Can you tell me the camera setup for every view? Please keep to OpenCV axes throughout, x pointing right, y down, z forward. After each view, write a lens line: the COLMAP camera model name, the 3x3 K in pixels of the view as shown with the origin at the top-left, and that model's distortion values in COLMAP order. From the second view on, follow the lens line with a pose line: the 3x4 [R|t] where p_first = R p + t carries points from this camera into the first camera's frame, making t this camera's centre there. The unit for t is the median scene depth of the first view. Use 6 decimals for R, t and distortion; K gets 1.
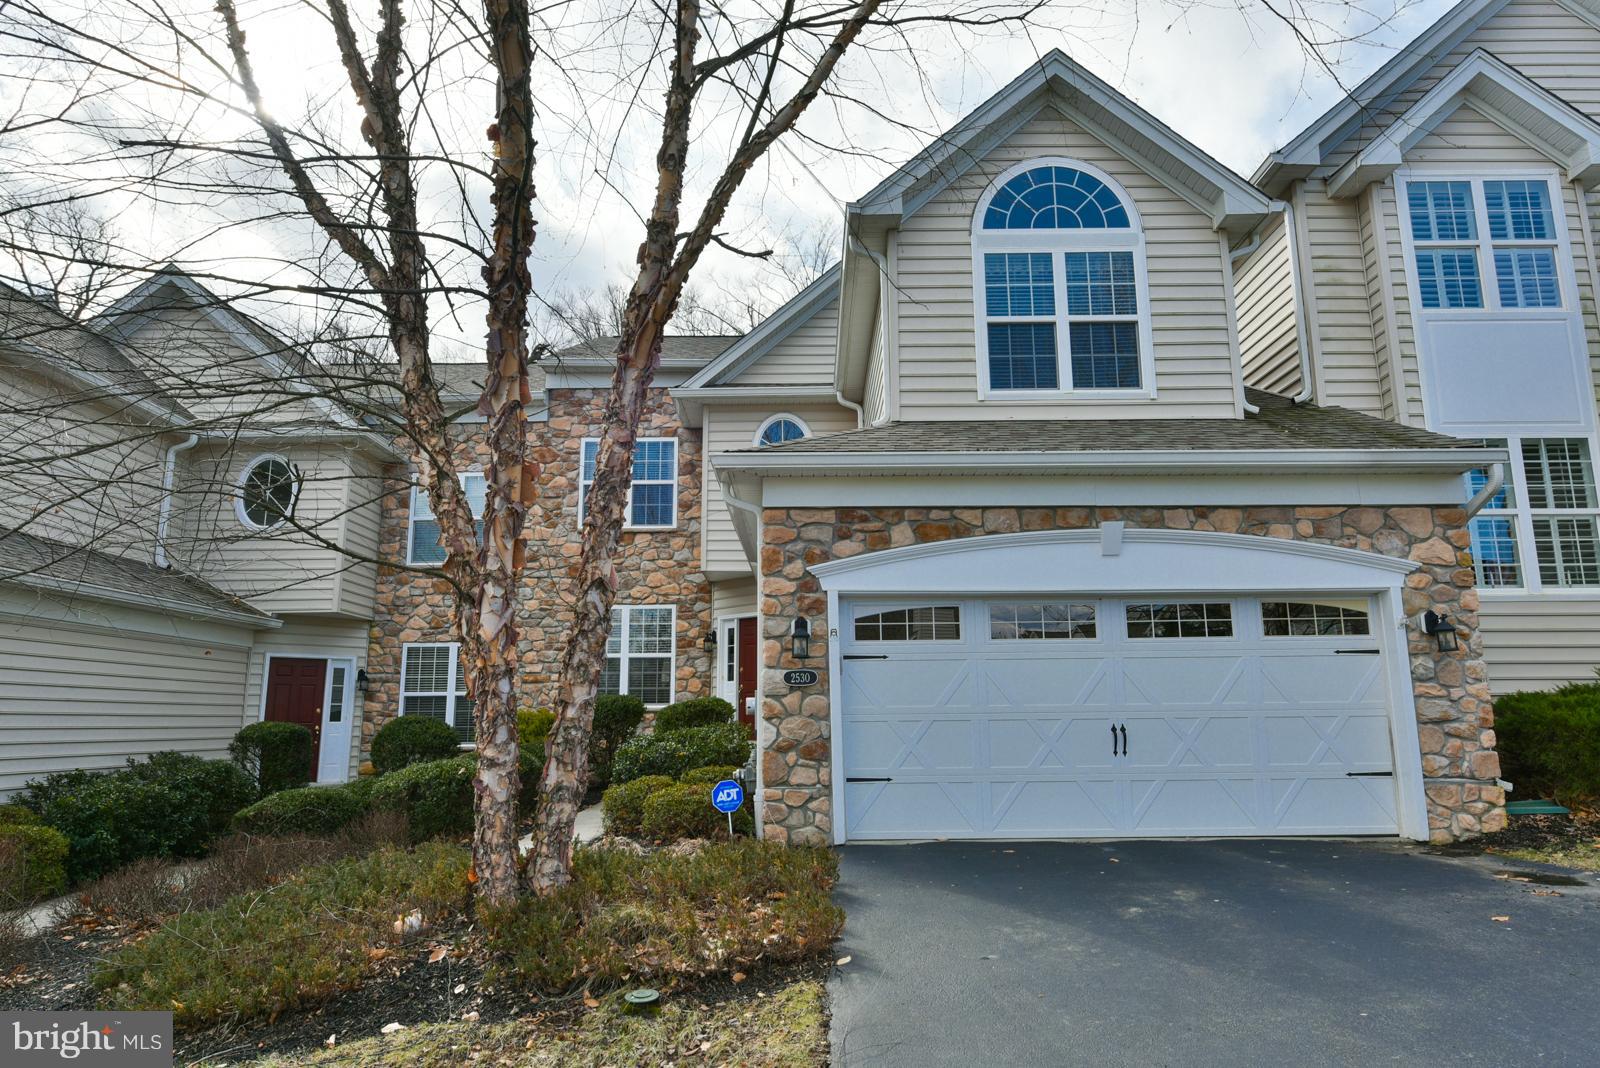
lens RADIAL K [[982.4, 0, 800.0], [0, 982.4, 534.0], [0, 0, 1]] dist [-0.001675, -0.000746]
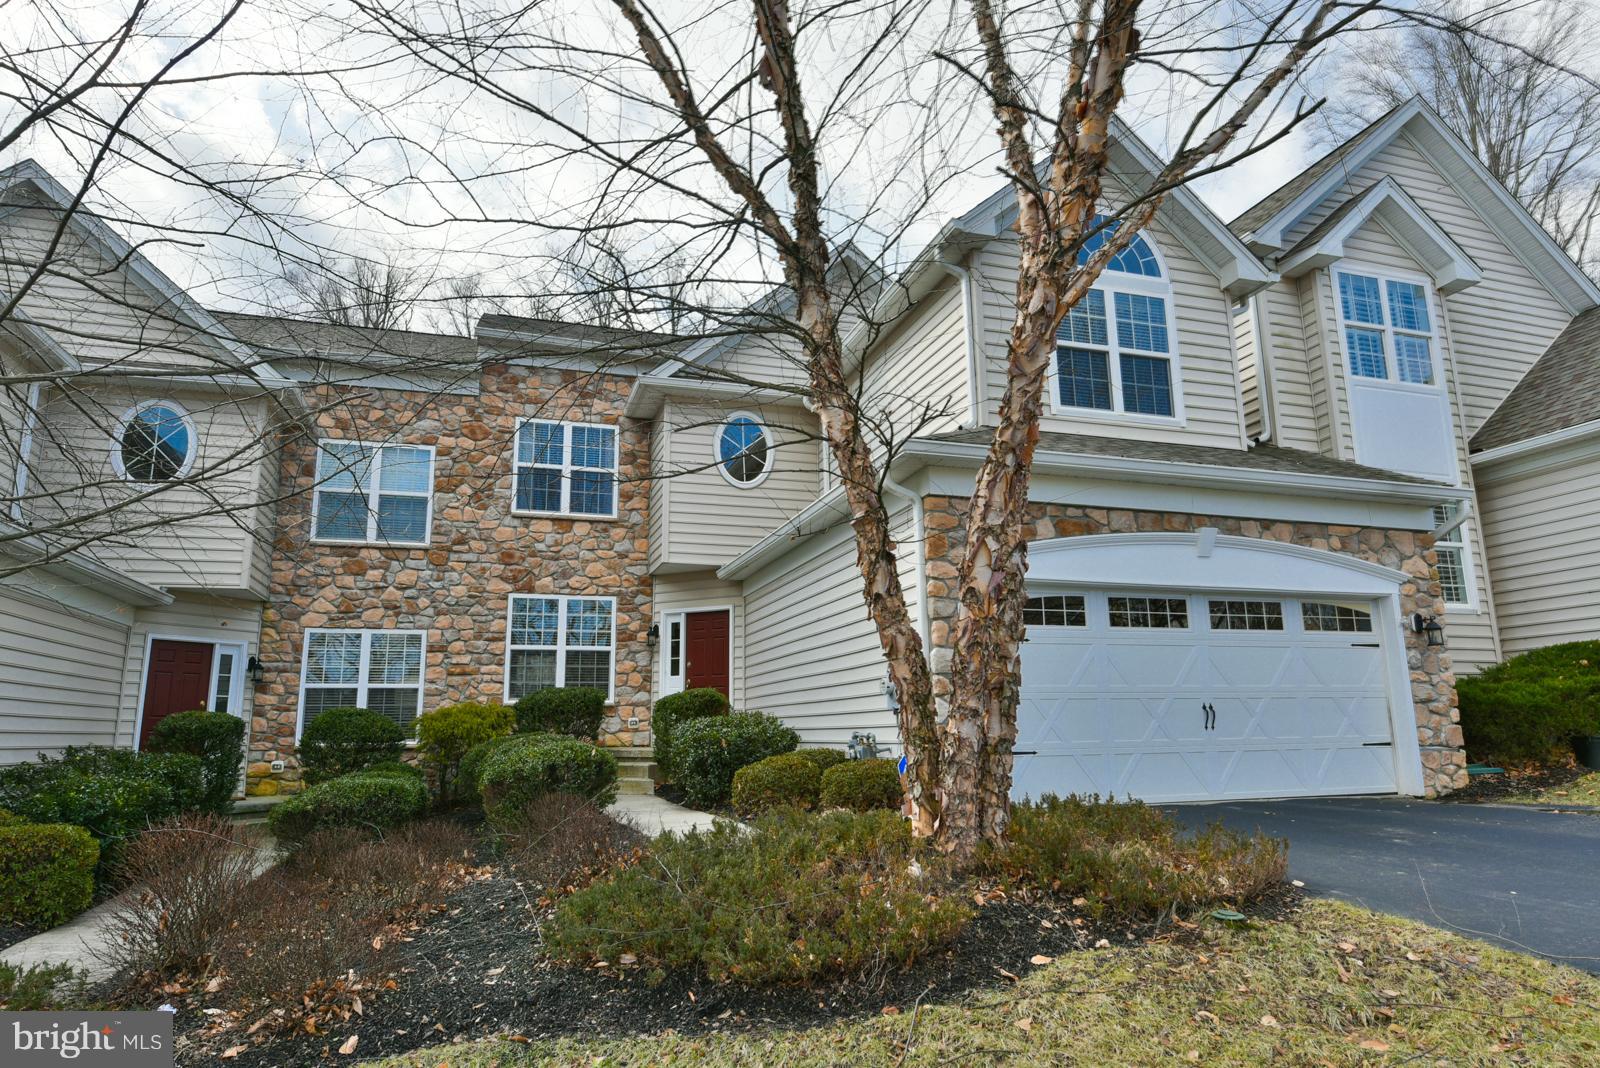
lens RADIAL K [[972.6, 0, 800.0], [0, 972.6, 534.0], [0, 0, 1]] dist [-0.000810, 0.000387]
pose [[0.950443, 0.058351, 0.305375, -0.381927], [-0.052759, 0.998255, -0.026539, 0.039491], [-0.306391, 0.009112, 0.951862, 0.043323]]
